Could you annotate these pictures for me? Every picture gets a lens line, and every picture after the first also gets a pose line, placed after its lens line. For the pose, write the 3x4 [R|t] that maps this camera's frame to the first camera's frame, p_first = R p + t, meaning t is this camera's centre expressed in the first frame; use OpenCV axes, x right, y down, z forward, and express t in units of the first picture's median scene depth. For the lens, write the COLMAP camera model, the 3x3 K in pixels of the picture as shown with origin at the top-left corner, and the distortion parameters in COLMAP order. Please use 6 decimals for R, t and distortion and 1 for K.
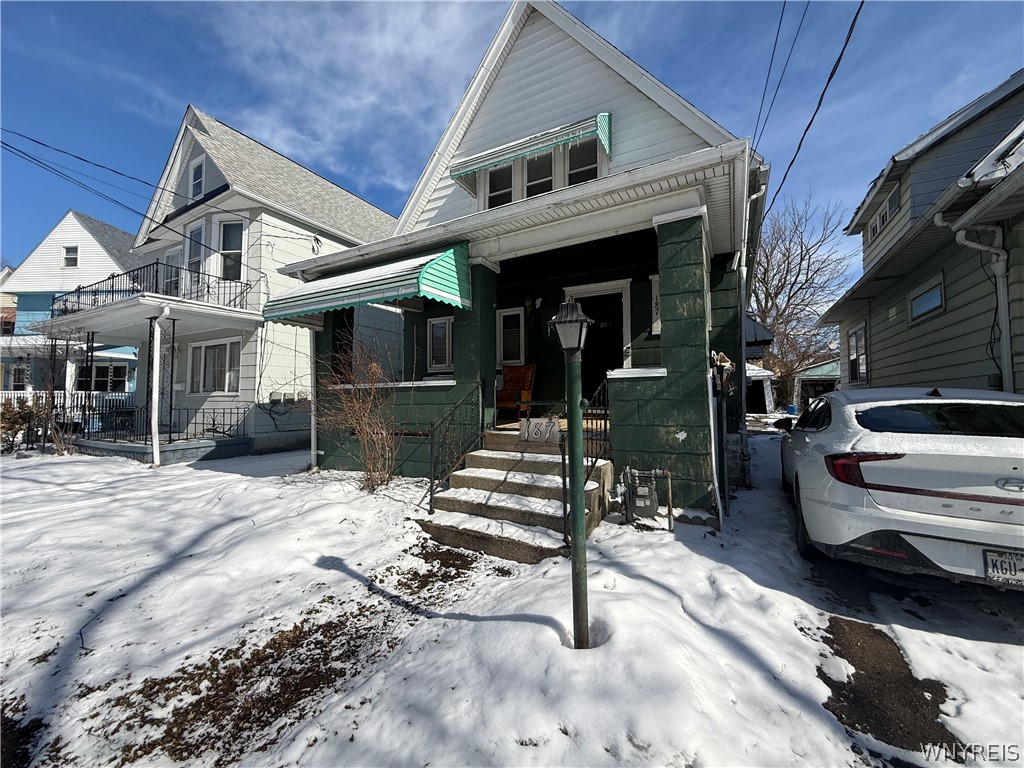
lens RADIAL K [[408.2, 0, 511.0], [0, 408.2, 384.9], [0, 0, 1]] dist [-0.004625, 0.002183]
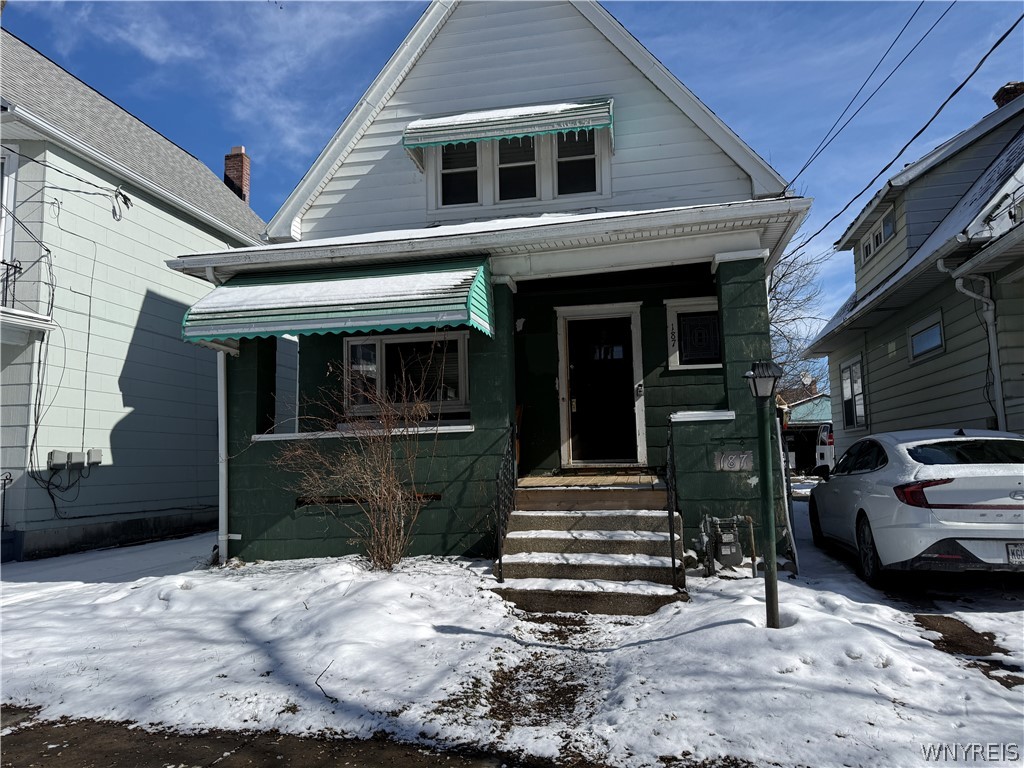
lens RADIAL K [[724.9, 0, 514.4], [0, 724.9, 388.4], [0, 0, 1]] dist [0.035211, -0.033964]
pose [[0.950996, 0.010009, 0.309041, -0.529060], [0.011576, 0.997623, -0.067932, 0.013533], [-0.308986, 0.068181, 0.948620, -0.385594]]
